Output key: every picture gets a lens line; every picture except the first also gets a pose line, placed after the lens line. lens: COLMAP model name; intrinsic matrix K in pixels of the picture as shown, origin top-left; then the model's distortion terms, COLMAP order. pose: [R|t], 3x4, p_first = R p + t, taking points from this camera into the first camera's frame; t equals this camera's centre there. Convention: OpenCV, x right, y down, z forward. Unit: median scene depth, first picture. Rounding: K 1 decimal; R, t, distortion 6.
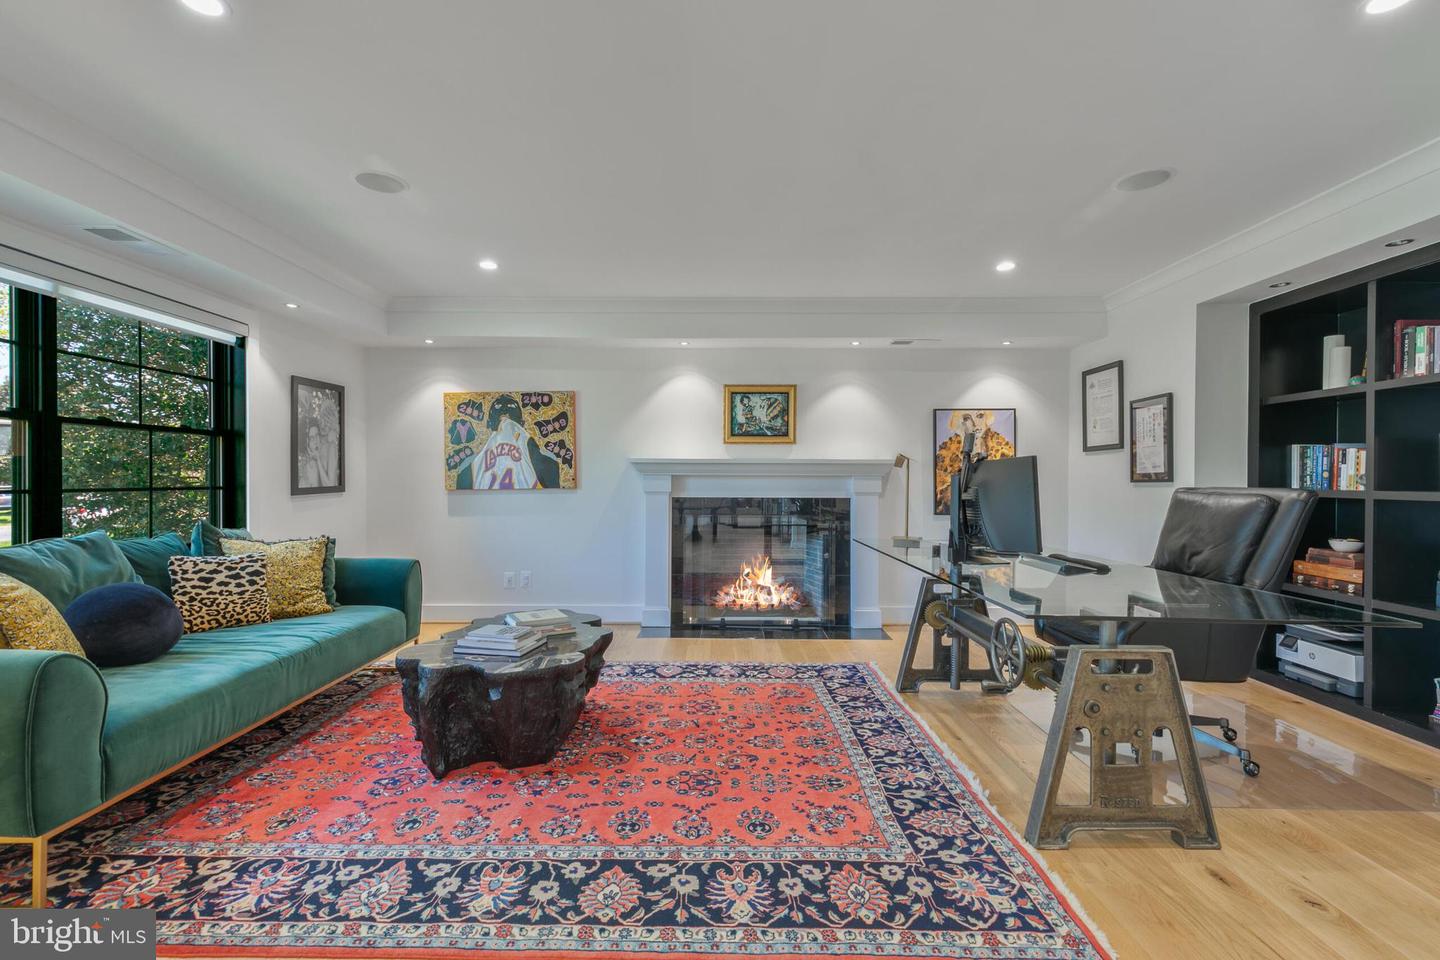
lens RADIAL K [[650.1, 0, 713.6], [0, 650.1, 480.7], [0, 0, 1]] dist [0.008002, -0.000475]
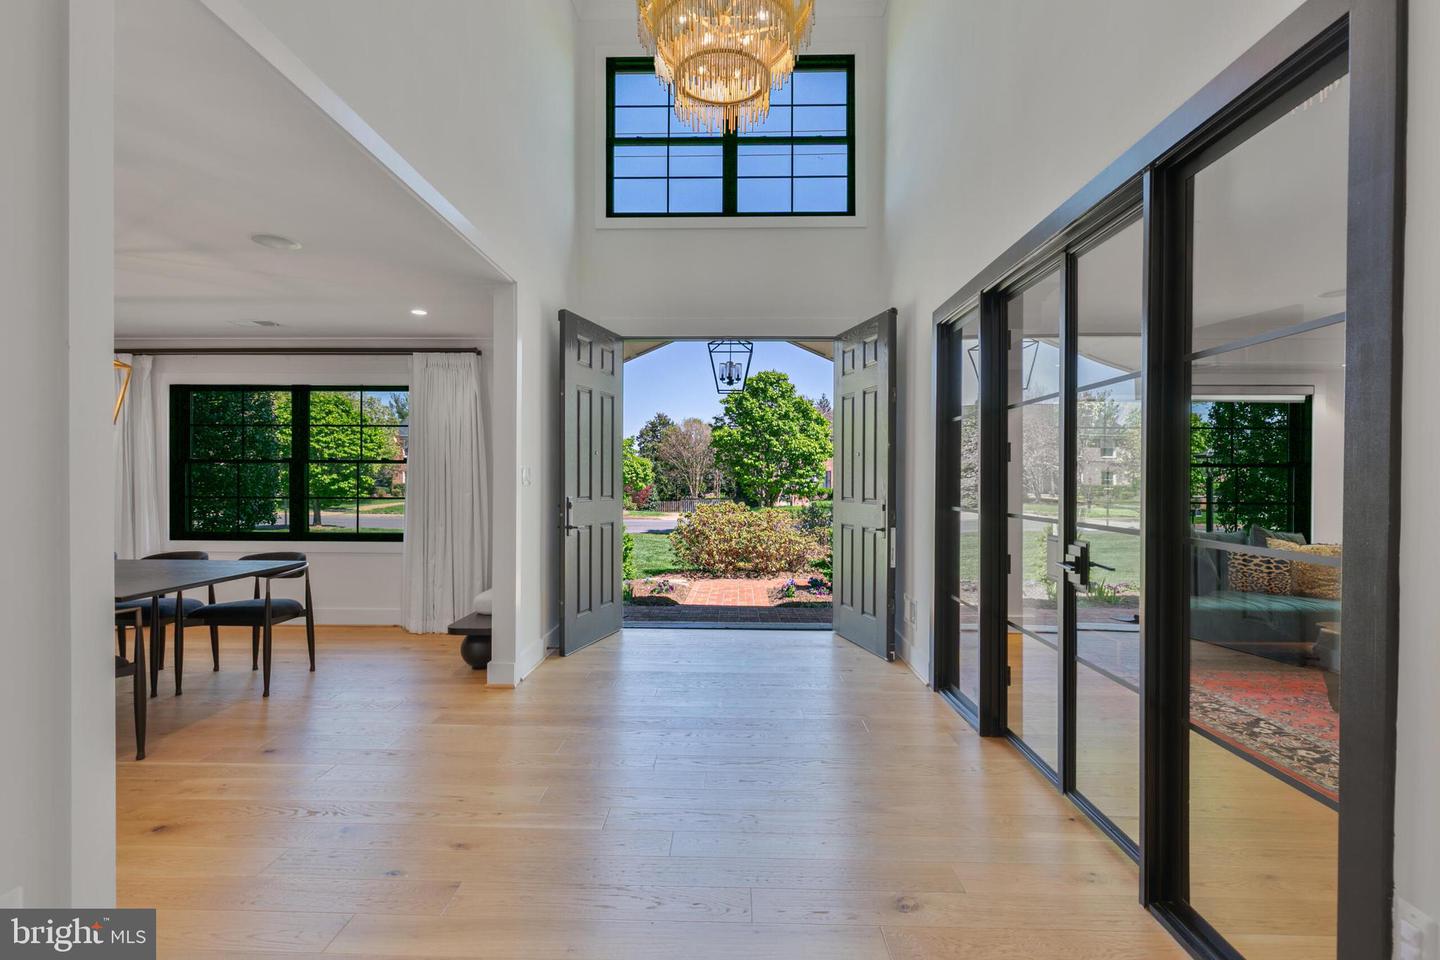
lens RADIAL K [[650.1, 0, 719.2], [0, 650.1, 480.0], [0, 0, 1]] dist [0.008002, -0.000475]
pose [[-0.007755, 0.000712, -0.999970, 0.918564], [-0.007146, 0.999974, 0.000767, -0.044992], [0.999944, 0.007152, -0.007749, -0.326752]]
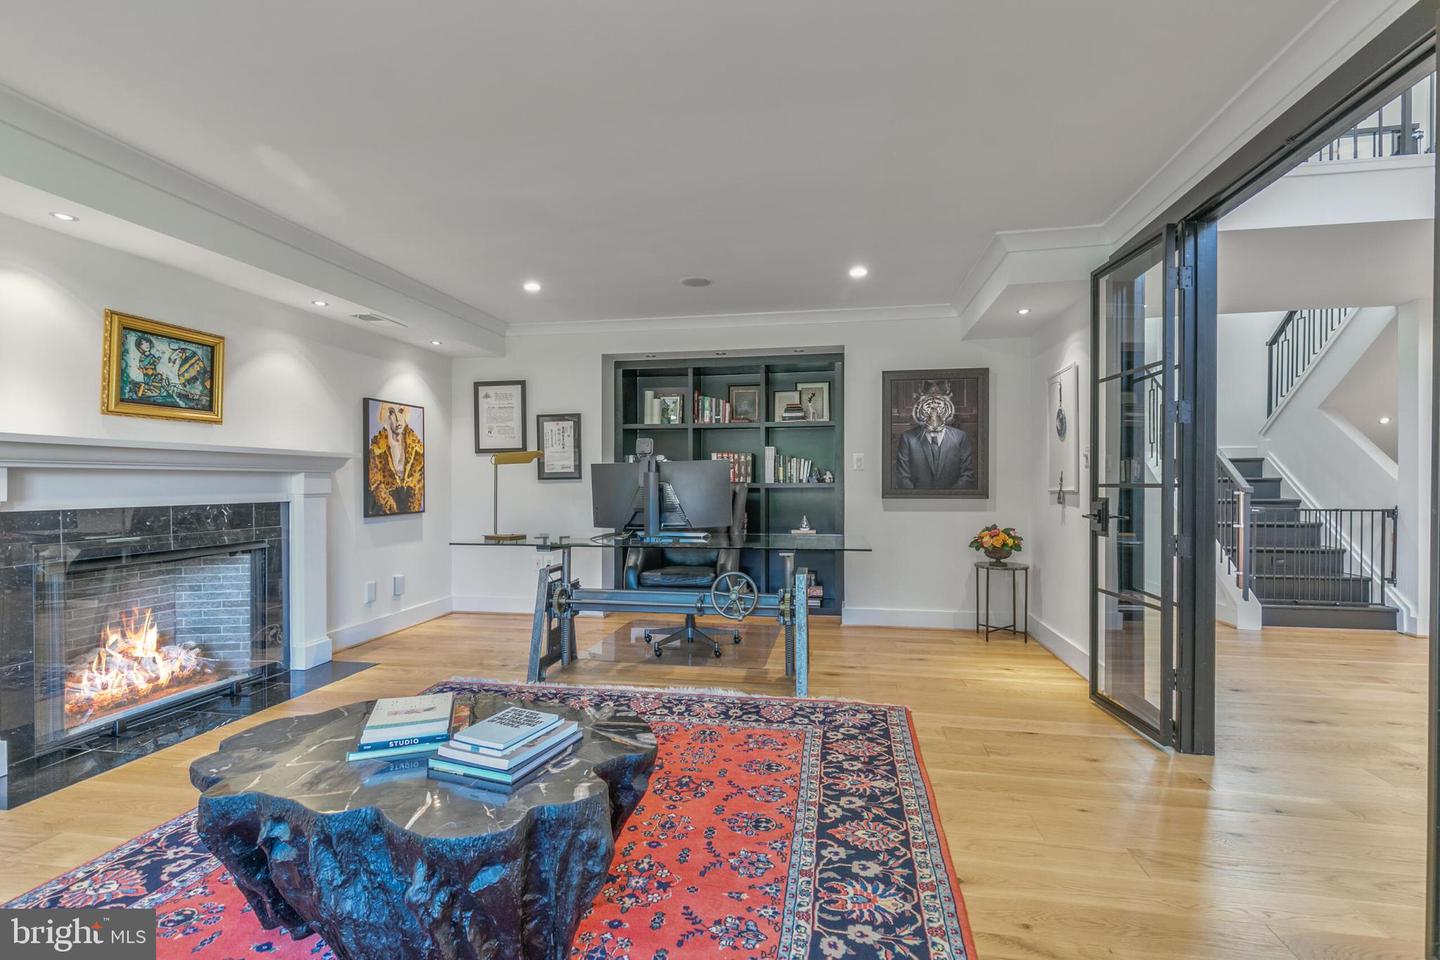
lens RADIAL K [[650.1, 0, 735.7], [0, 650.1, 484.5], [0, 0, 1]] dist [0.008002, -0.000475]
pose [[0.157173, -0.008452, 0.987535, -0.831524], [0.004495, 0.999959, 0.007842, 0.005724], [-0.987561, 0.003207, 0.157205, 0.660329]]
